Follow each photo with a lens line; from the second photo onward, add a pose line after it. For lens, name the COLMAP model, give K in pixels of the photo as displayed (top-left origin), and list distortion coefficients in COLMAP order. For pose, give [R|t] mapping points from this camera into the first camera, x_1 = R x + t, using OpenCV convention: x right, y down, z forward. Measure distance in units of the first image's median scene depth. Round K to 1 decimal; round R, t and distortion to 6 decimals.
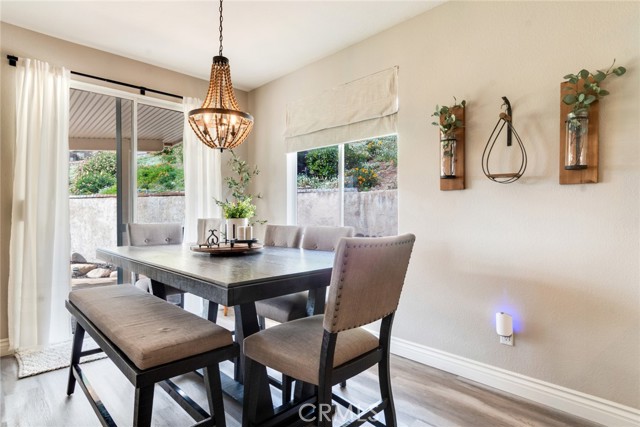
lens RADIAL K [[343.8, 0, 323.5], [0, 343.8, 212.8], [0, 0, 1]] dist [0.018930, -0.004357]
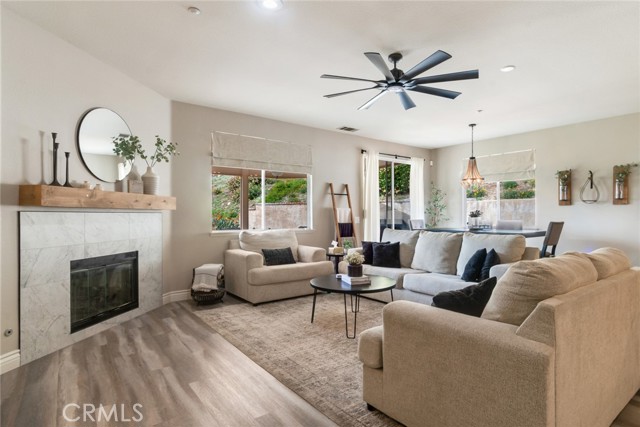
lens RADIAL K [[343.8, 0, 325.8], [0, 343.8, 214.0], [0, 0, 1]] dist [0.018930, -0.004357]
pose [[0.993462, -0.002364, -0.114143, -1.108476], [0.002740, 0.999991, 0.003140, -0.021008], [0.114134, -0.003432, 0.993459, -1.751712]]
